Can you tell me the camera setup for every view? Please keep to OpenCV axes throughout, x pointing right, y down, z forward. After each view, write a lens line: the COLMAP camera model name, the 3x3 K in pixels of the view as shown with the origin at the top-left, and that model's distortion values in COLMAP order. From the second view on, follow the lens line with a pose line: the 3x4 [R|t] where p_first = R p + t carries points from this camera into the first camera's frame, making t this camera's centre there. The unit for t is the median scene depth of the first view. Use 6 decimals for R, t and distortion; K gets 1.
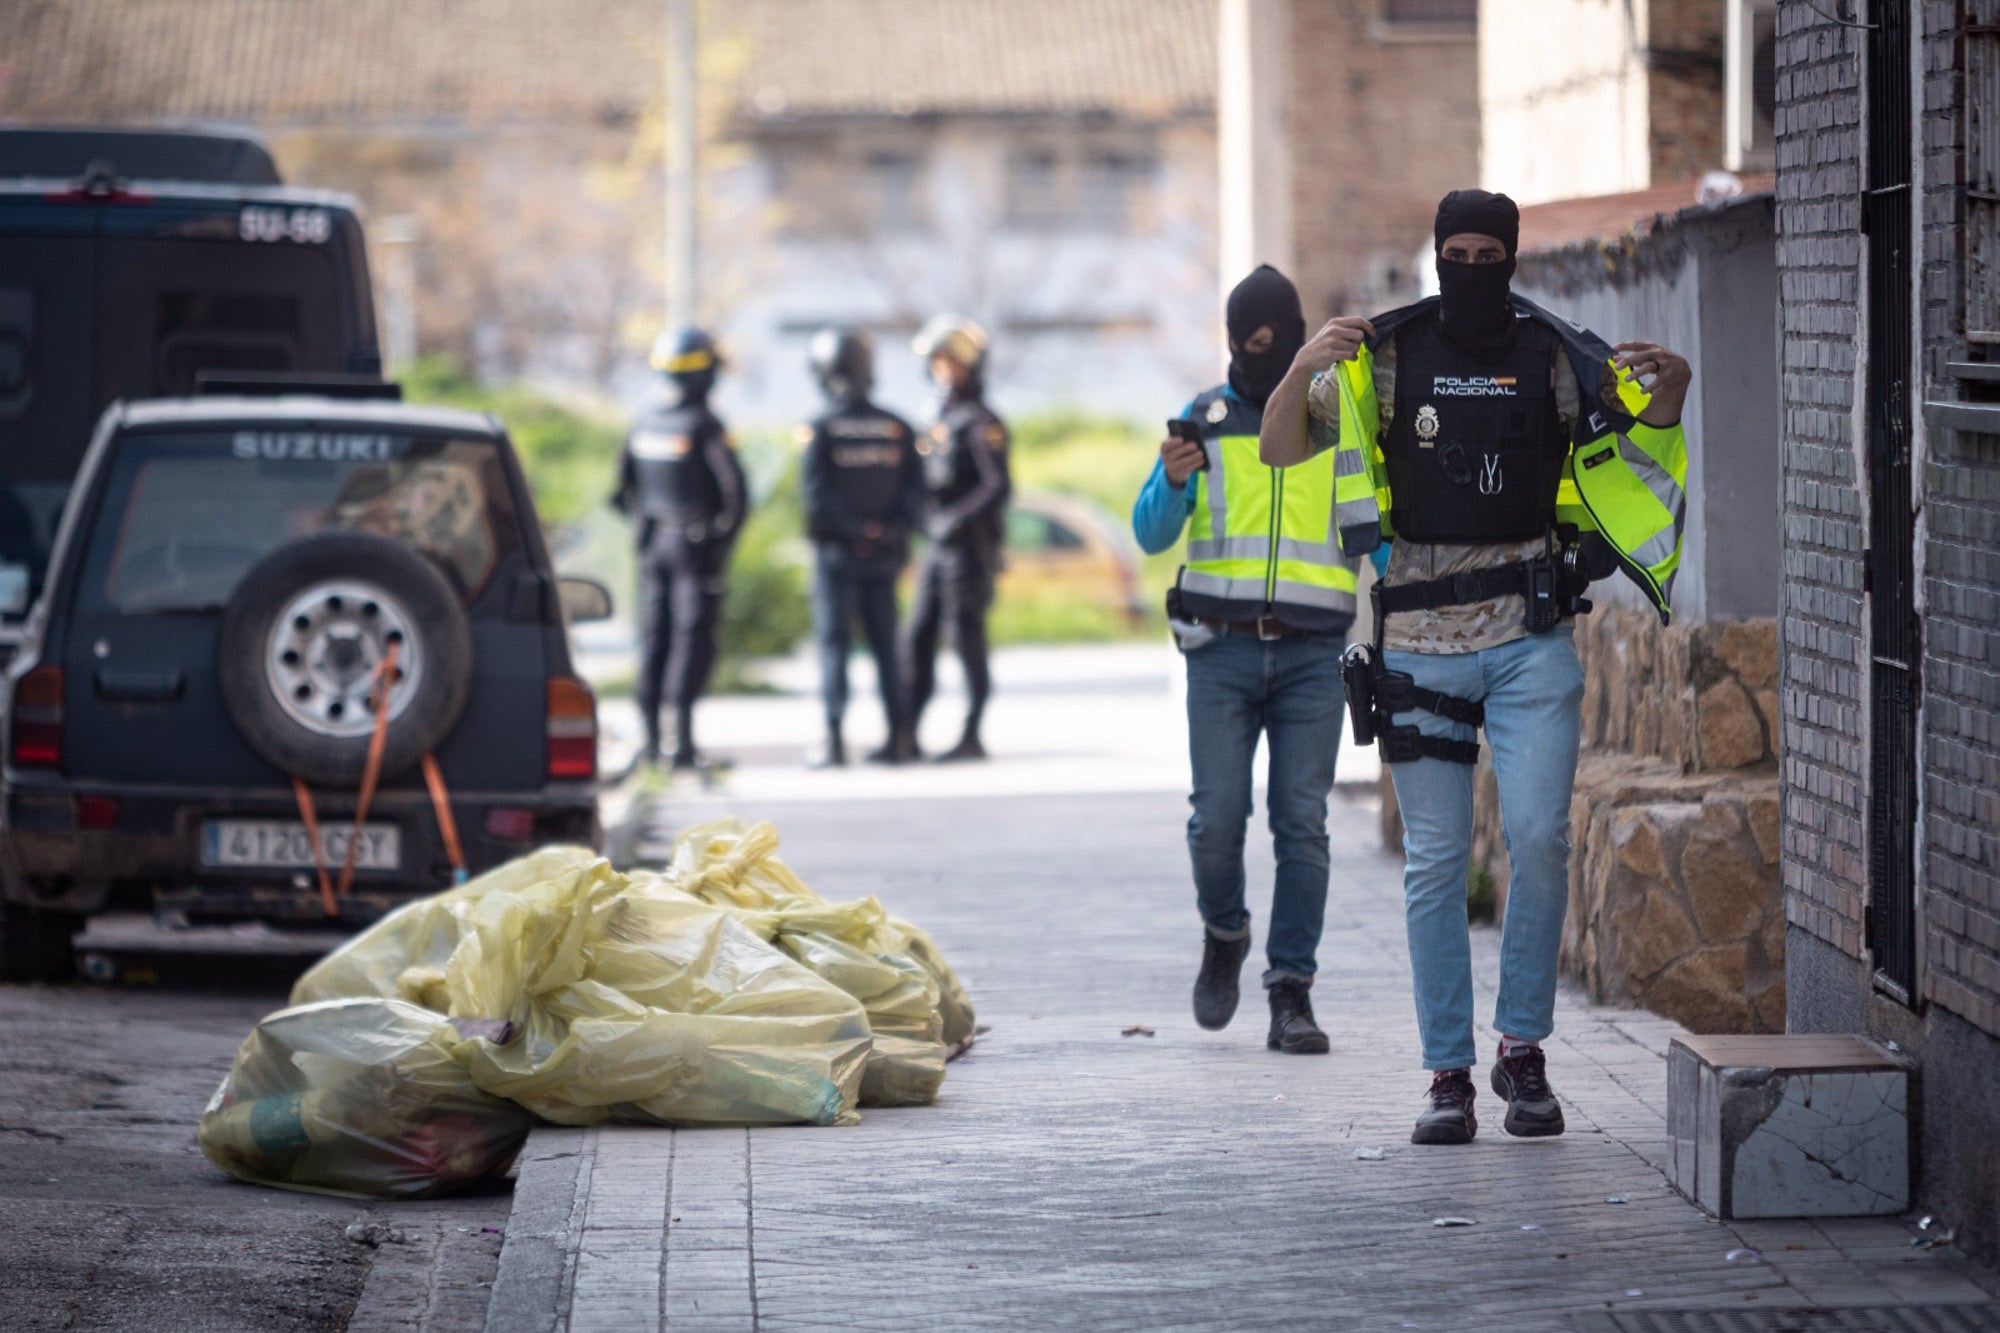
lens RADIAL K [[13445.8, 0, 997.5], [0, 13445.8, 782.5], [0, 0, 1]] dist [-0.383345, 25.596348]
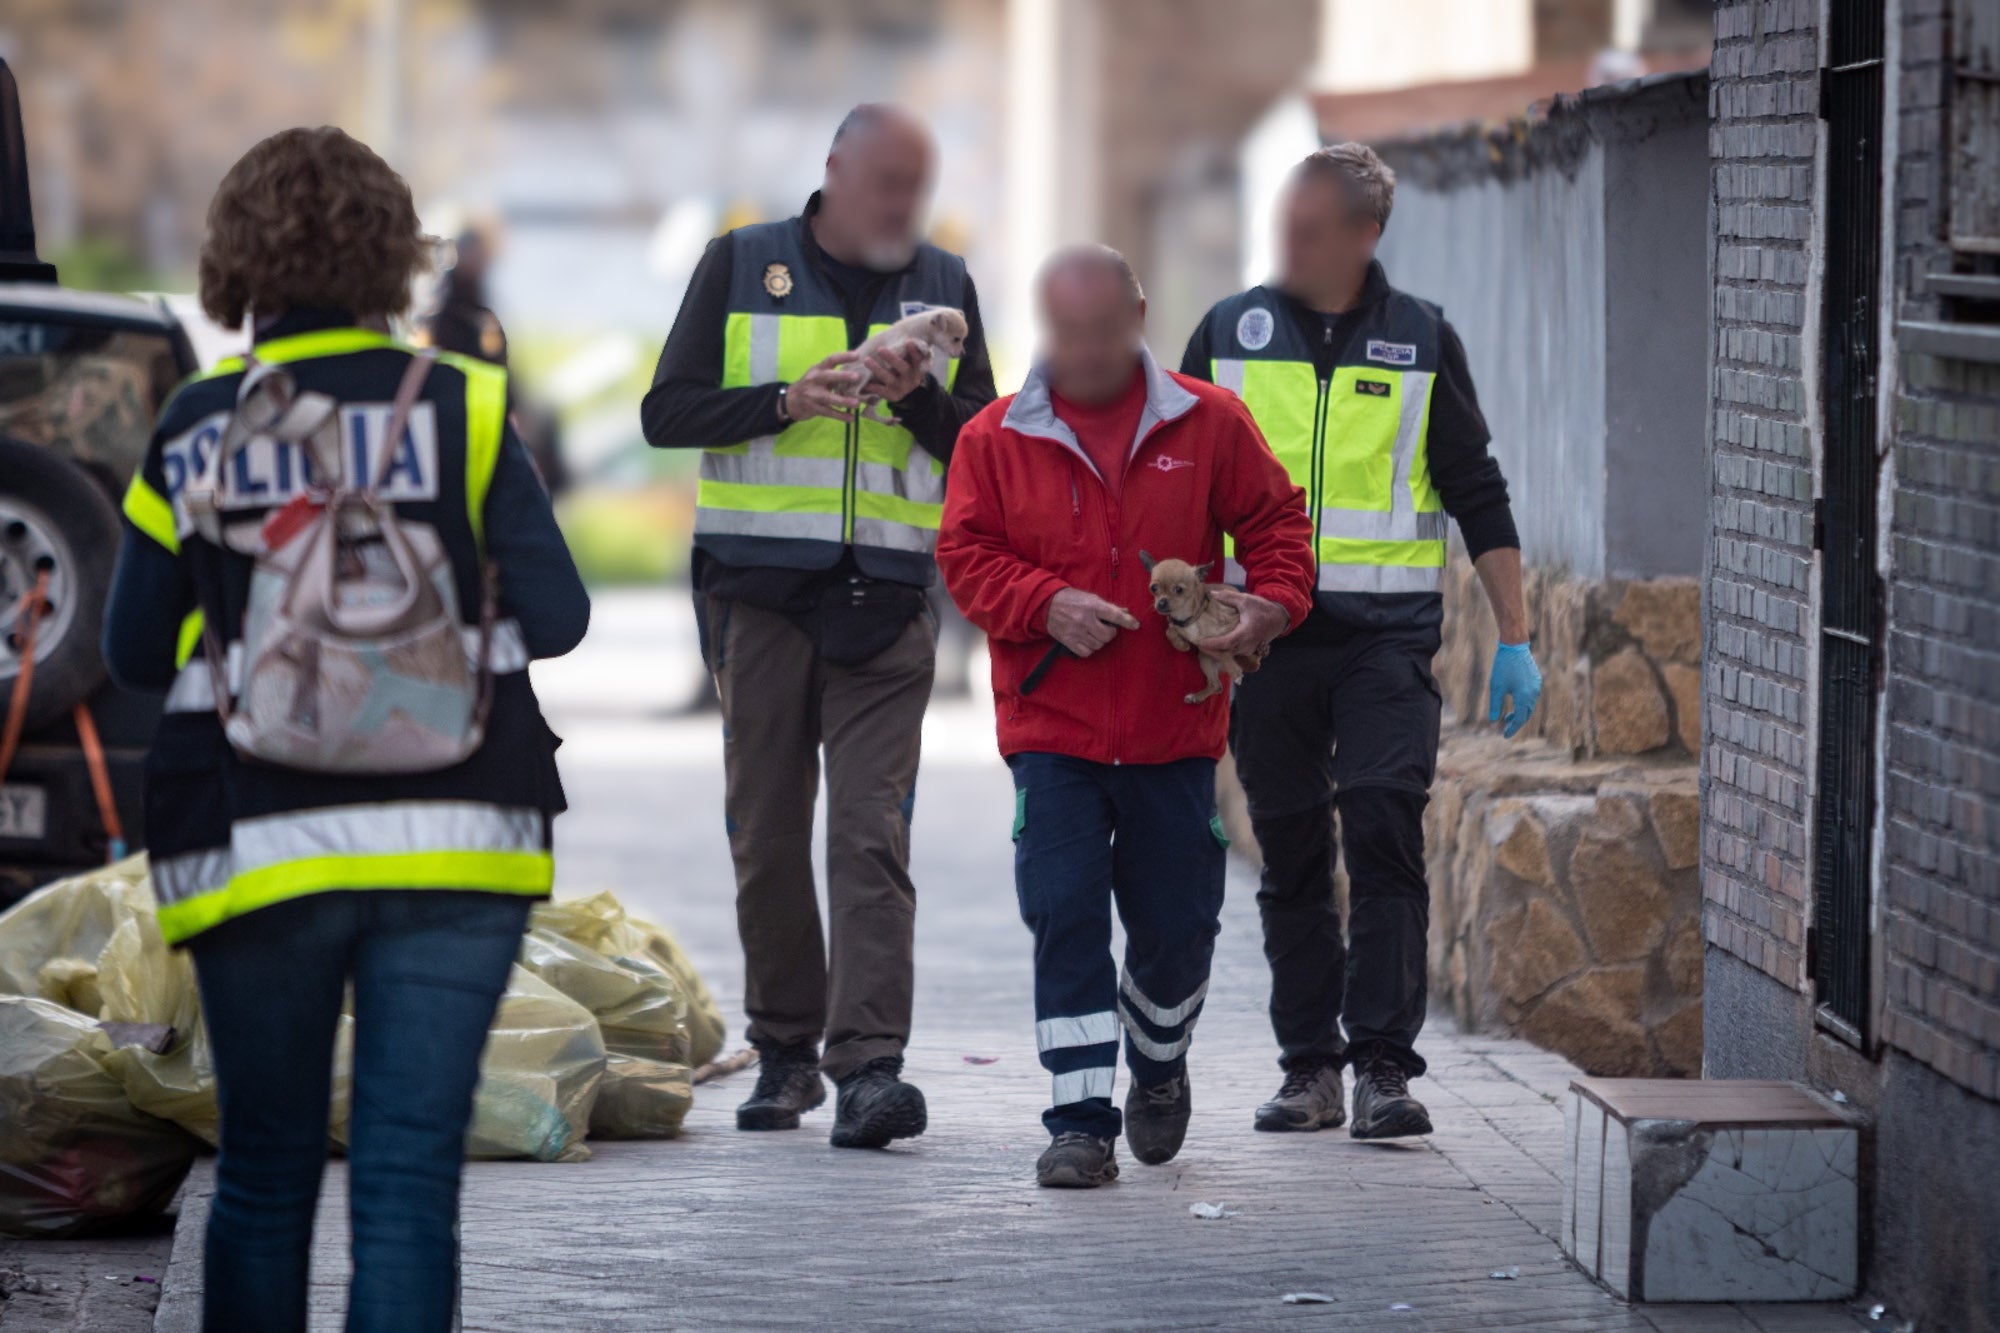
lens RADIAL K [[13445.8, 0, 997.5], [0, 13445.8, 782.5], [0, 0, 1]] dist [-0.383345, 25.596348]
pose [[0.999441, 0.021370, 0.025705, -0.006986], [-0.021495, 0.999758, 0.004615, -0.002481], [-0.025600, -0.005165, 0.999659, 0.167852]]
